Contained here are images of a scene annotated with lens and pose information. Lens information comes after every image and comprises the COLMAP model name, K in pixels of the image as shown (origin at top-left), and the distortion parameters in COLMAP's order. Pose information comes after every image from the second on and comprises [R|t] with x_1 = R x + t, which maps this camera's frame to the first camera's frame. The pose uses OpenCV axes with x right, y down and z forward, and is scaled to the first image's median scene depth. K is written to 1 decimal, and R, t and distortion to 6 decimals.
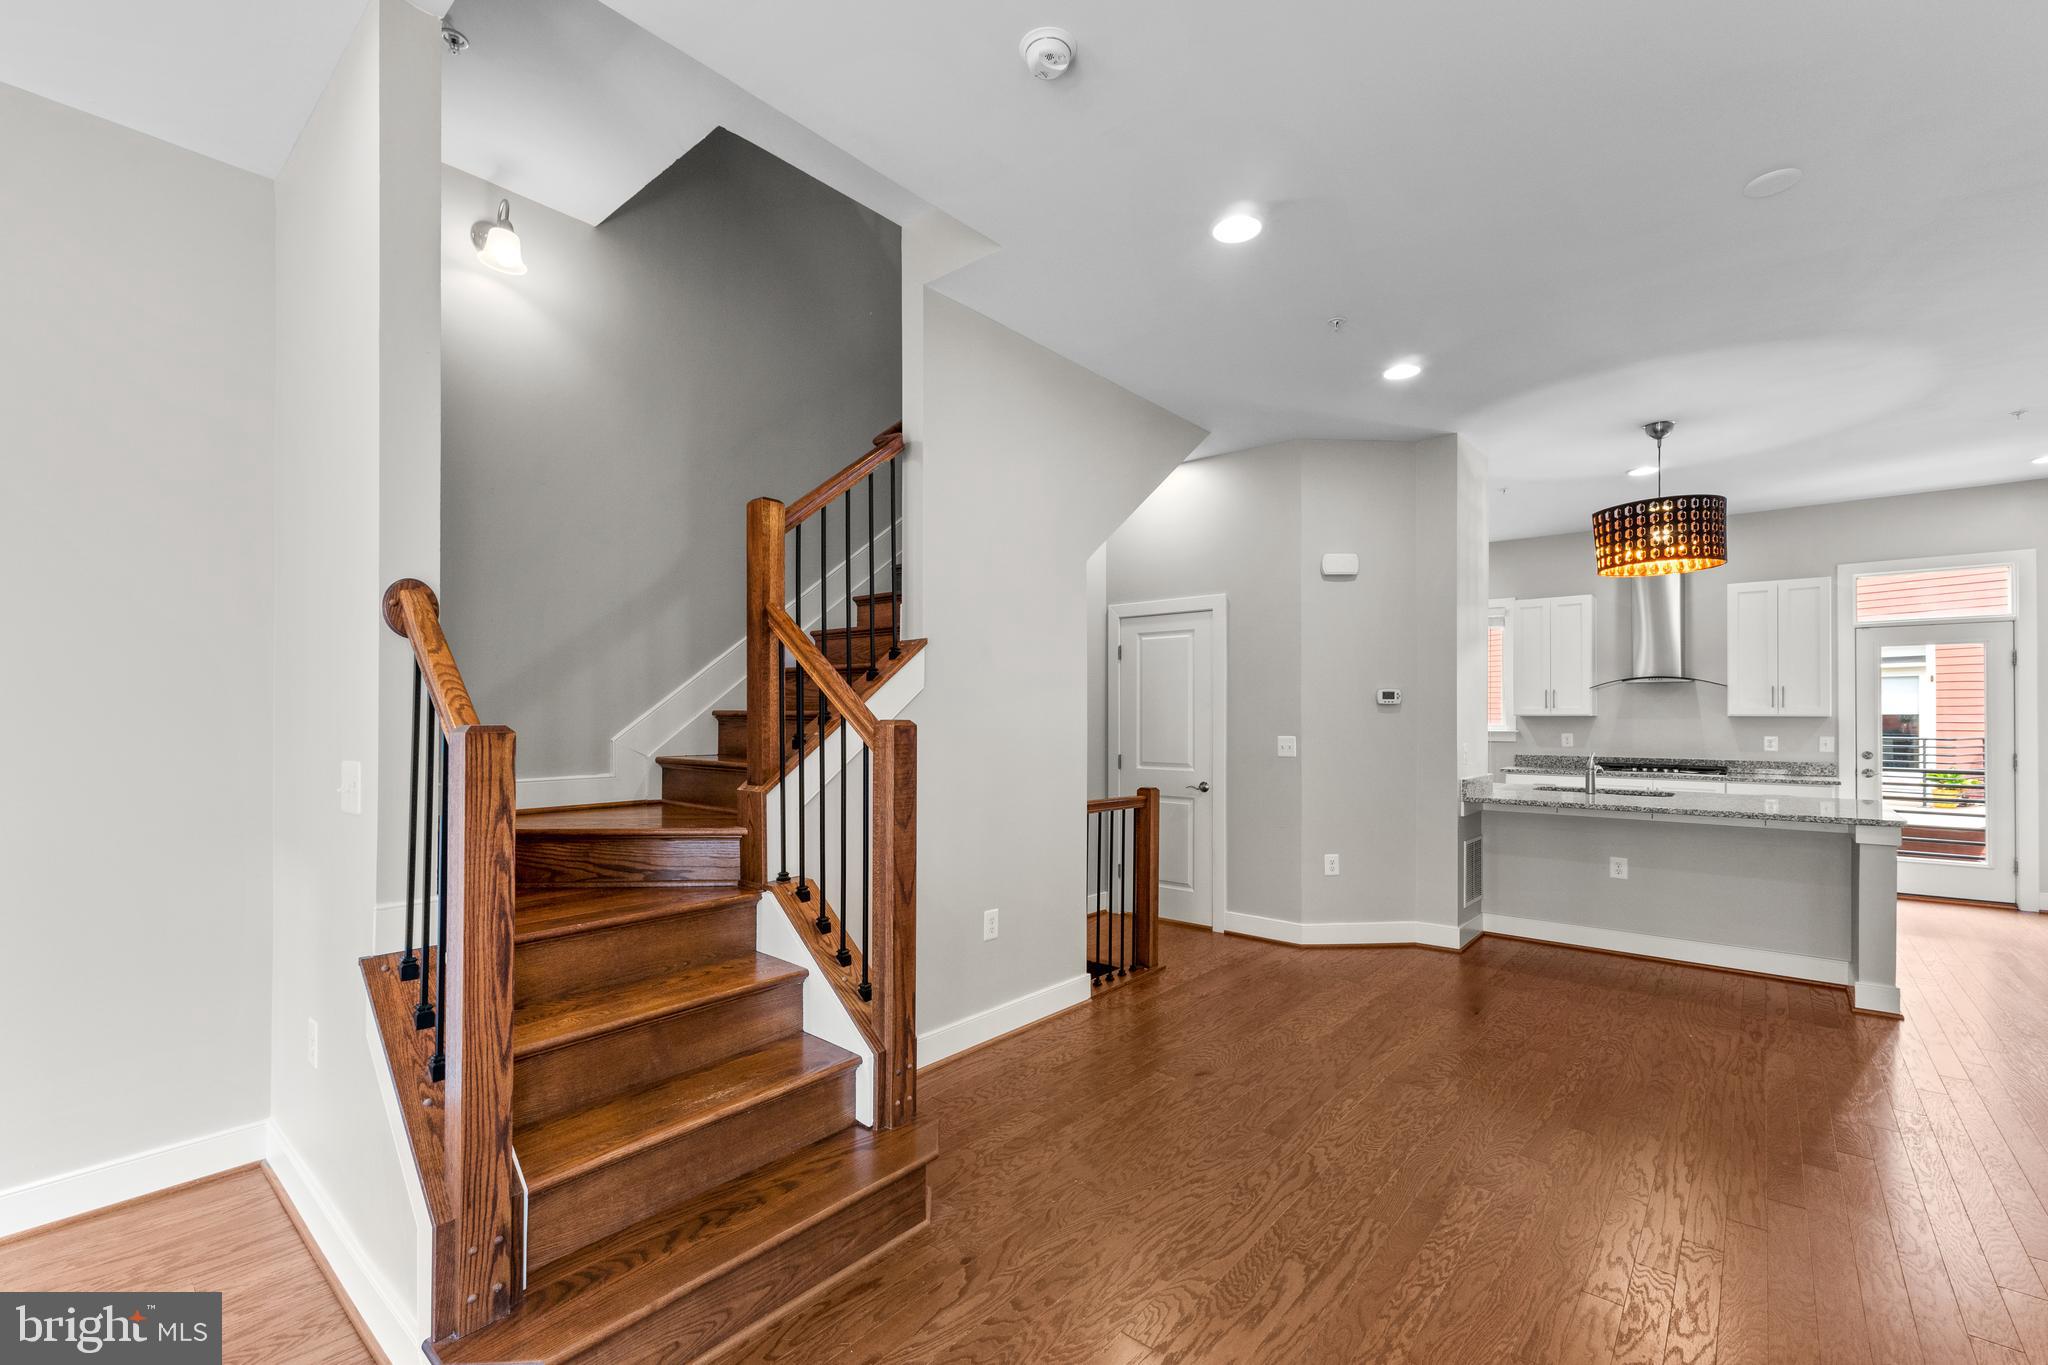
lens RADIAL K [[868.1, 0, 1017.2], [0, 868.1, 706.6], [0, 0, 1]] dist [0.003236, 0.000284]
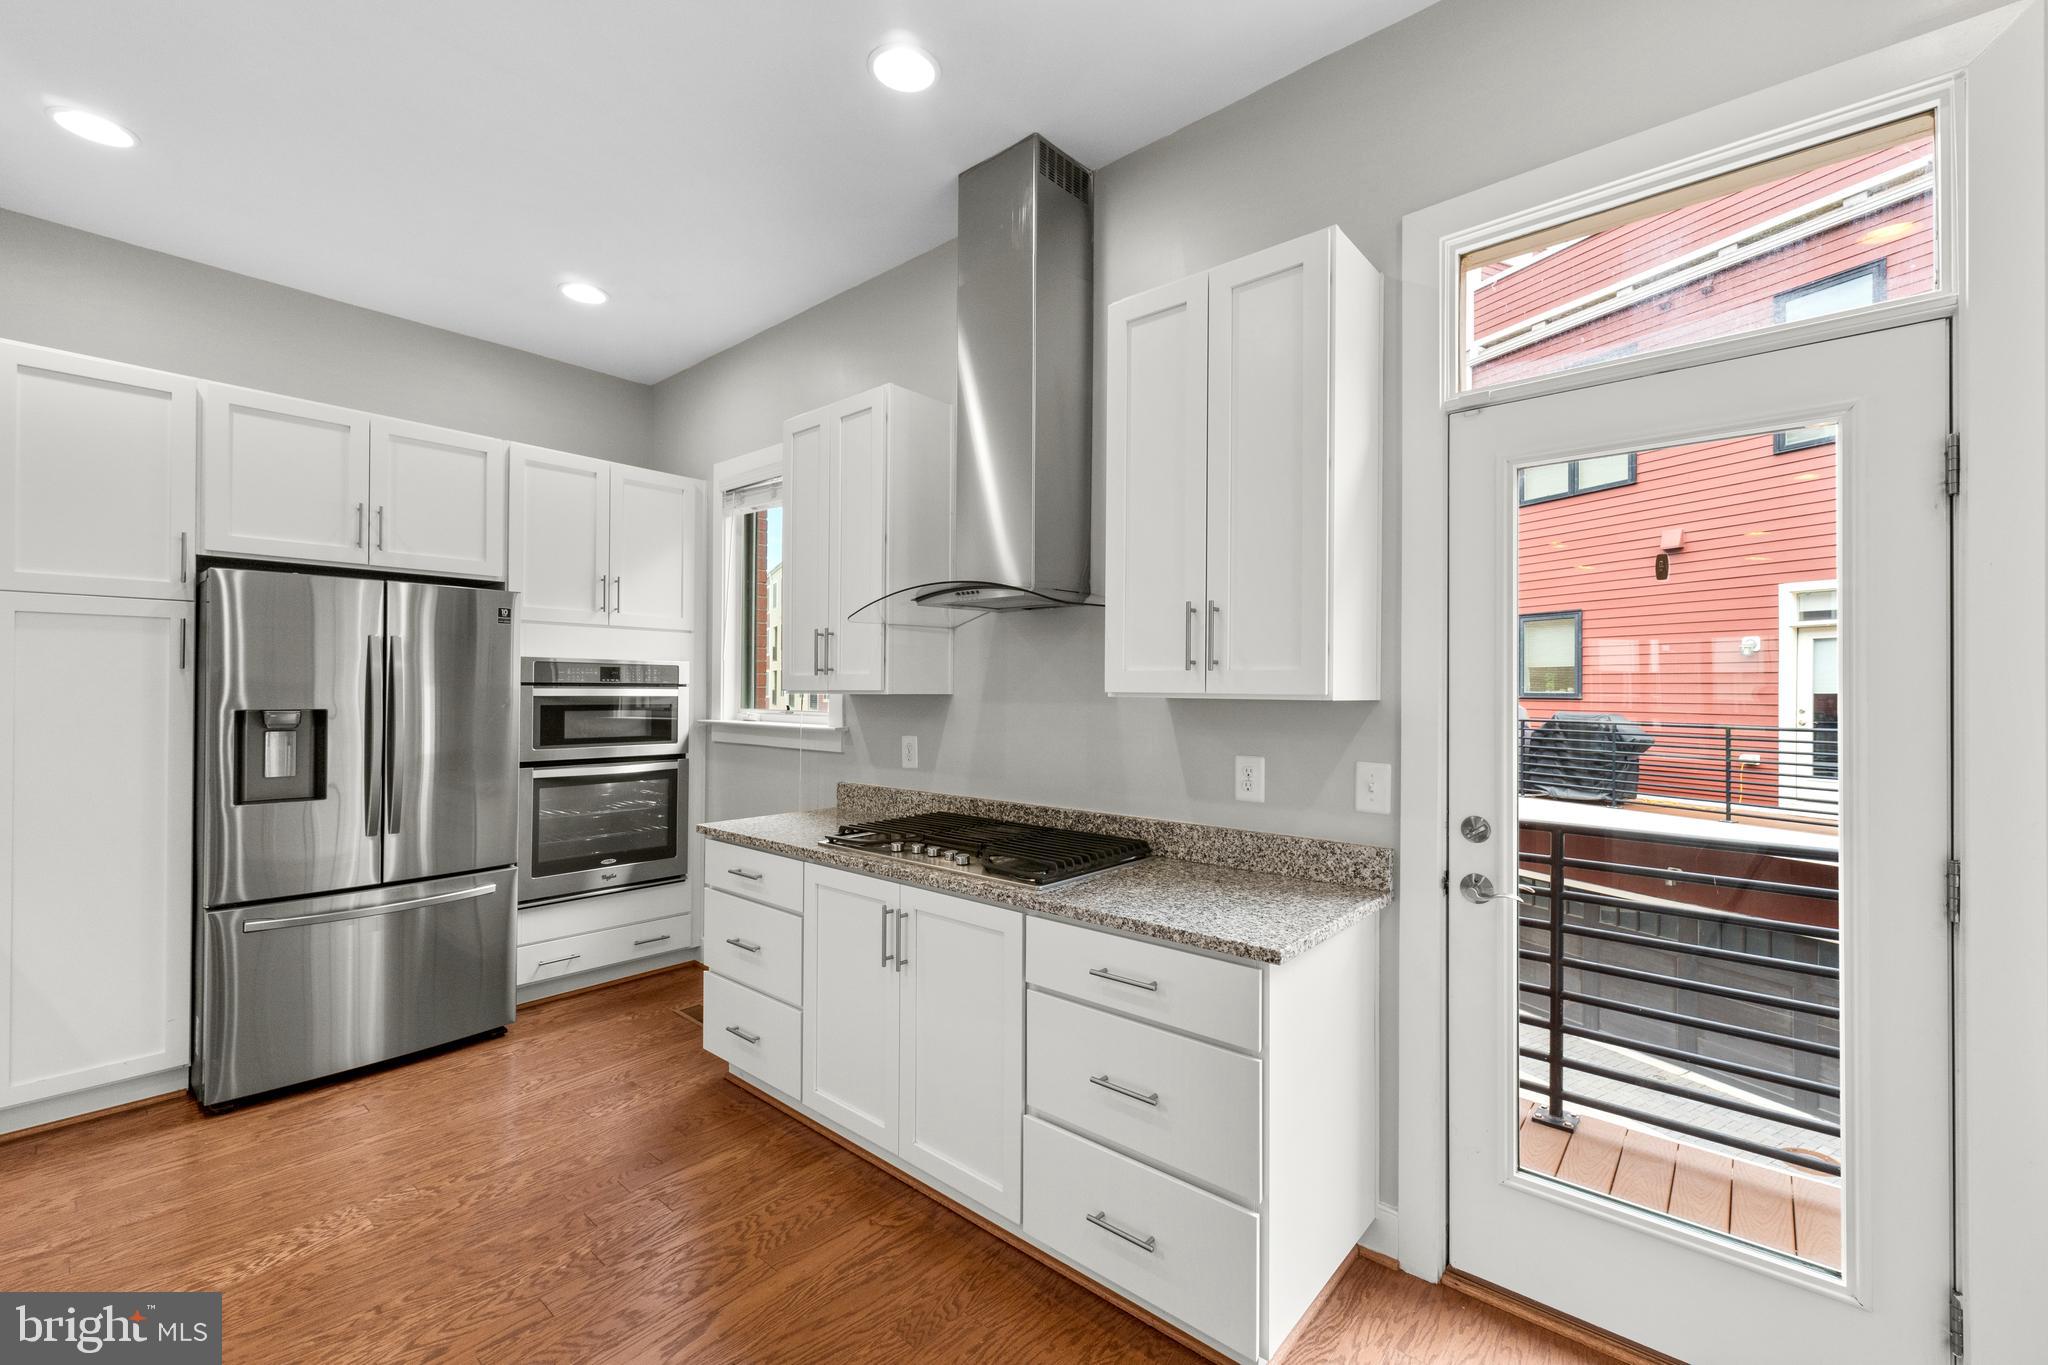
lens RADIAL K [[854.9, 0, 1024.0], [0, 854.9, 682.5], [0, 0, 1]] dist [0.003376, 0.000260]
pose [[0.999975, 0.004235, -0.005687, 0.785367], [-0.004226, 0.999990, 0.001747, 0.005129], [0.005695, -0.001723, 0.999982, 0.672285]]
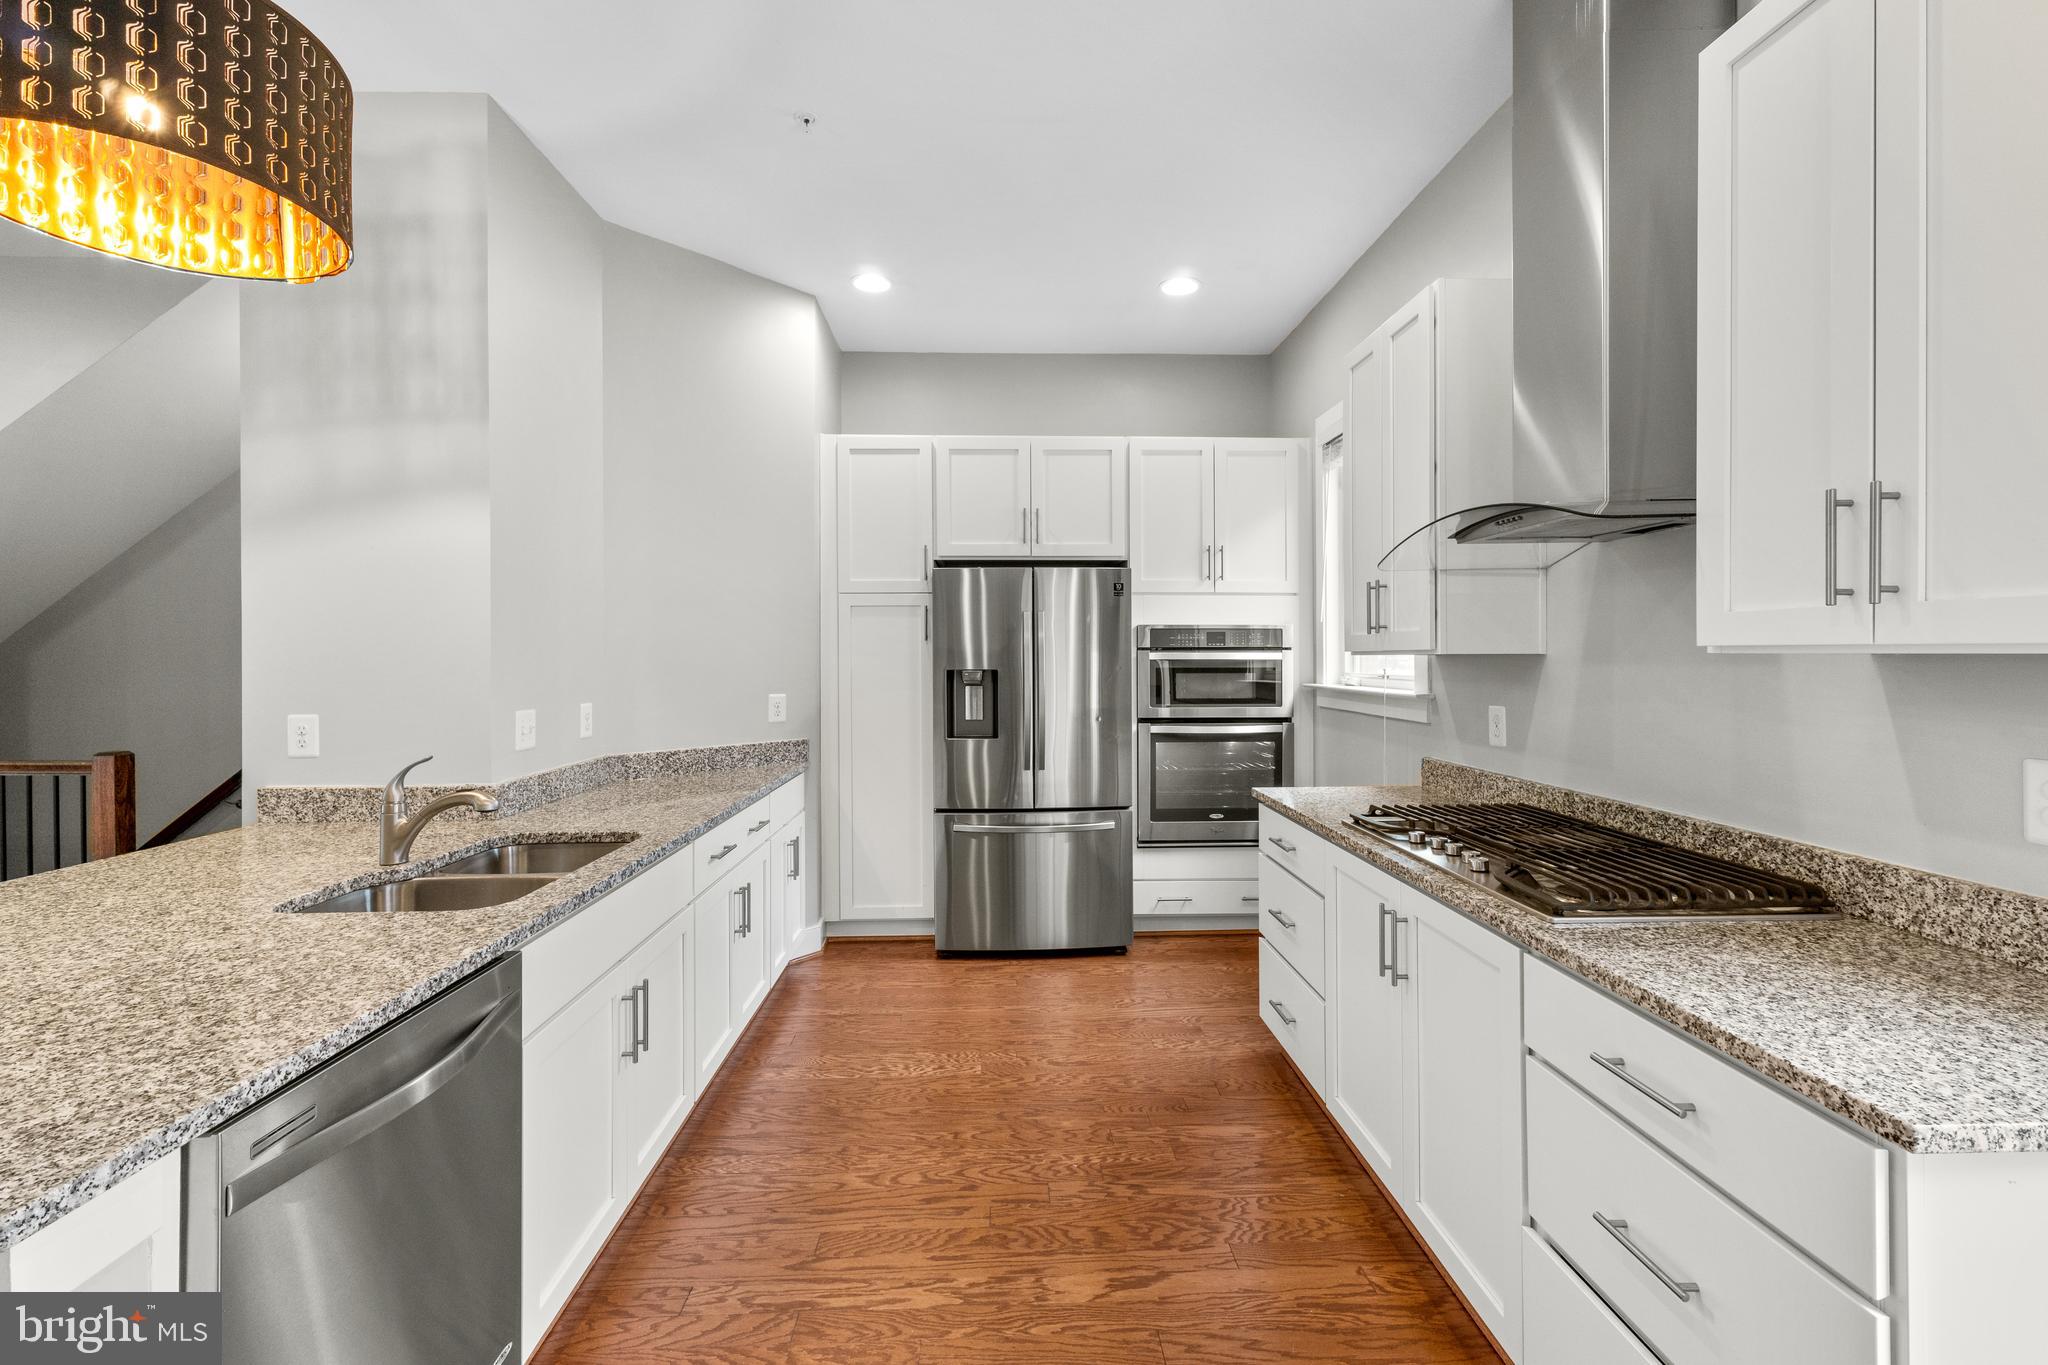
lens RADIAL K [[863.0, 0, 1023.0], [0, 863.0, 654.0], [0, 0, 1]] dist [0.001430, 0.000518]
pose [[0.679009, -0.004519, -0.734116, 0.857776], [0.010870, 0.999933, 0.003900, 0.008618], [0.734049, -0.010628, 0.679013, 0.727326]]
